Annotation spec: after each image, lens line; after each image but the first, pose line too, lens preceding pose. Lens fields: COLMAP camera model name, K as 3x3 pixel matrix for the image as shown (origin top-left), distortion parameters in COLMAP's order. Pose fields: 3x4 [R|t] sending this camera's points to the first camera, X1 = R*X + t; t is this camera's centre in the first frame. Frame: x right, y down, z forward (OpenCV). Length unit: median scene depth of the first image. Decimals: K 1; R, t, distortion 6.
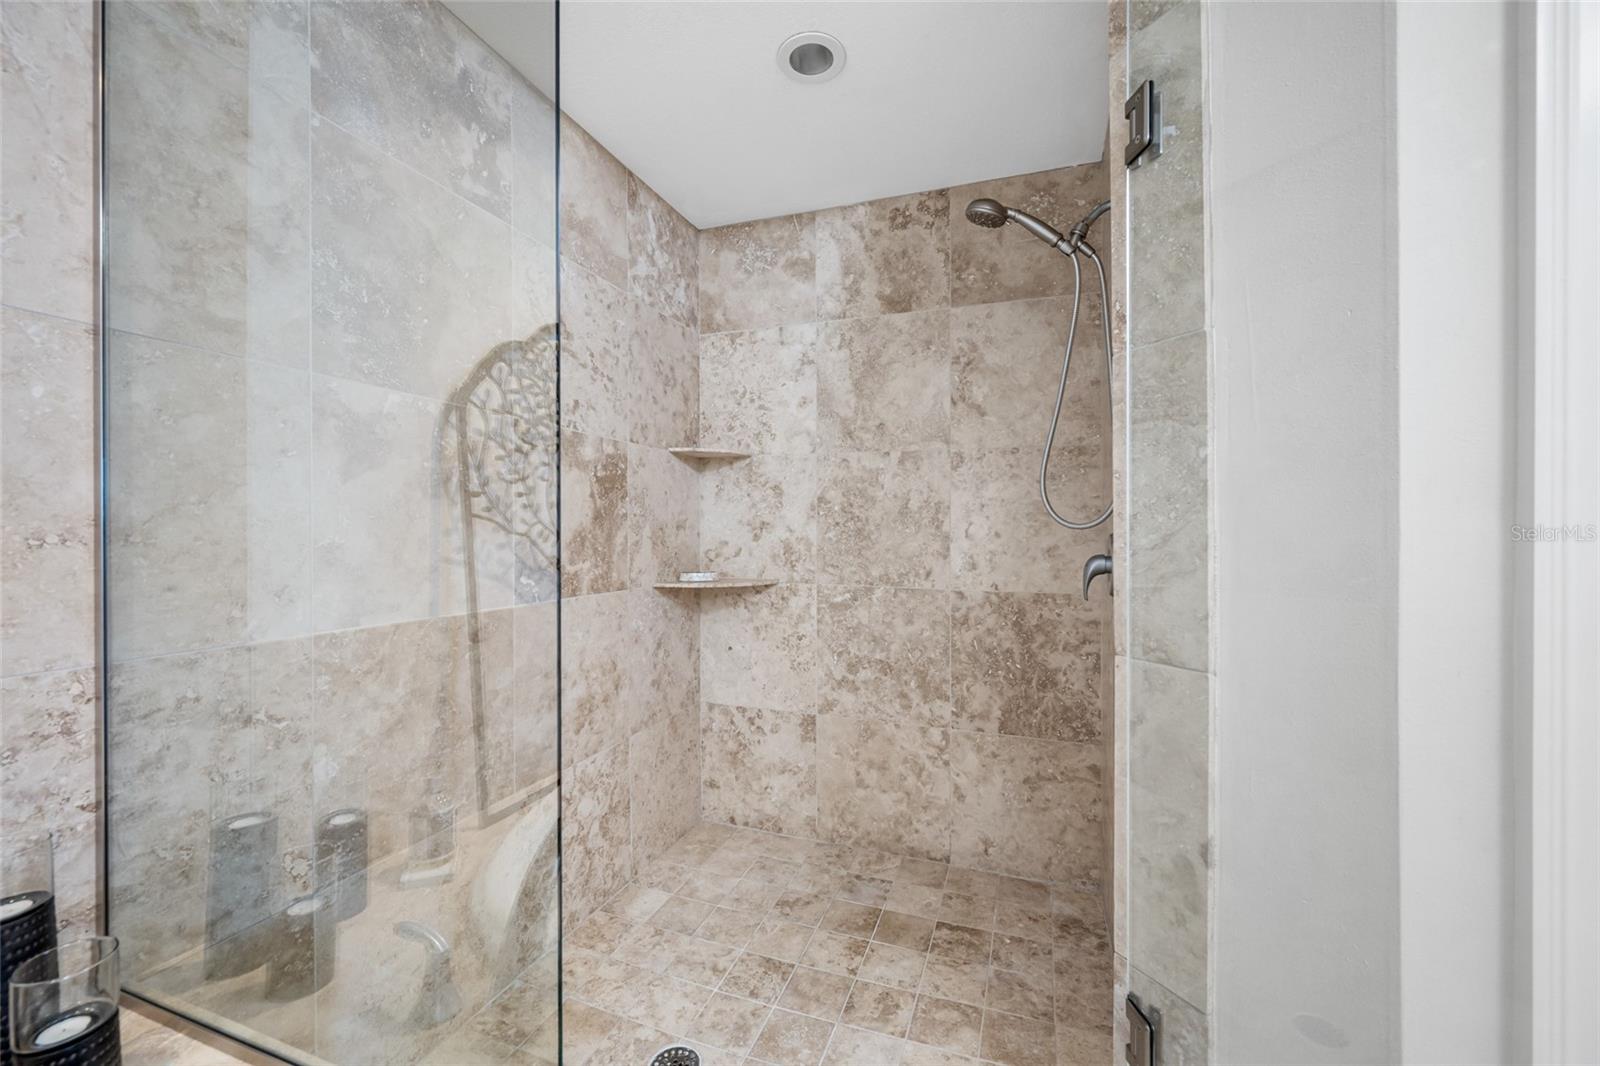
lens RADIAL K [[641.2, 0, 804.9], [0, 641.2, 548.4], [0, 0, 1]] dist [-0.000760, -0.000050]
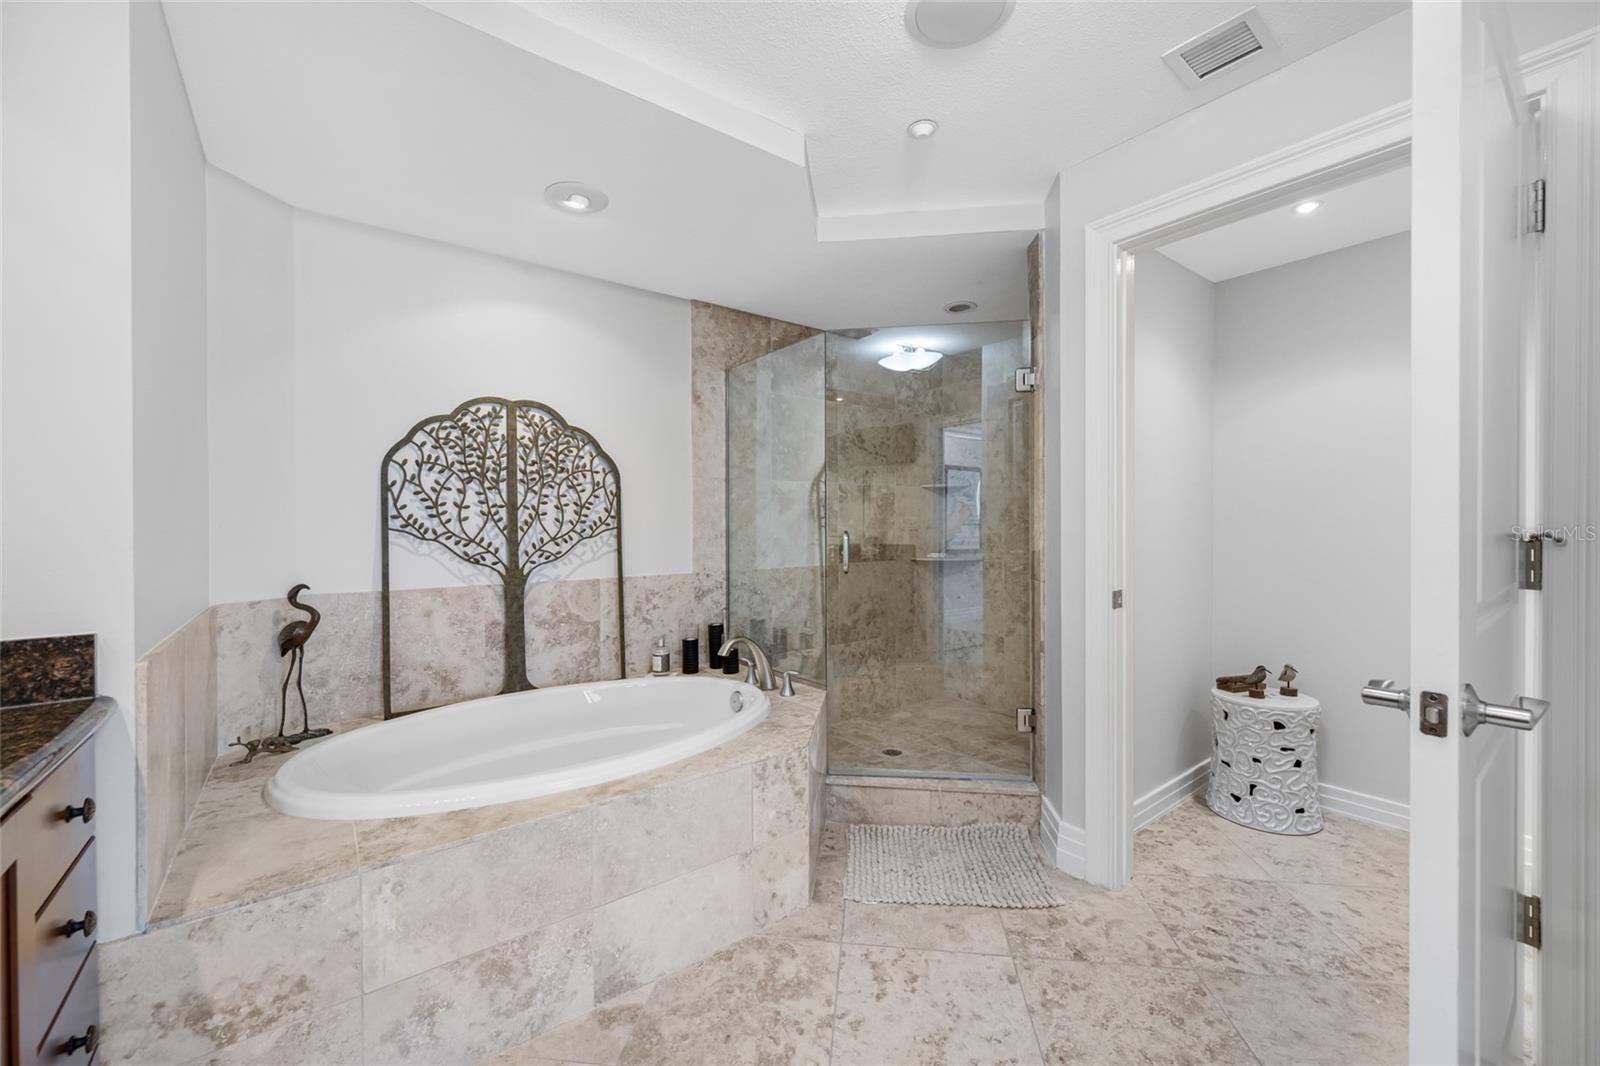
lens RADIAL K [[641.2, 0, 804.9], [0, 641.2, 548.4], [0, 0, 1]] dist [-0.000760, -0.000050]
pose [[0.845686, 0.003795, -0.533668, 0.757209], [0.000515, 0.999968, 0.007927, 0.015937], [0.533681, -0.006979, 0.845657, -1.142680]]
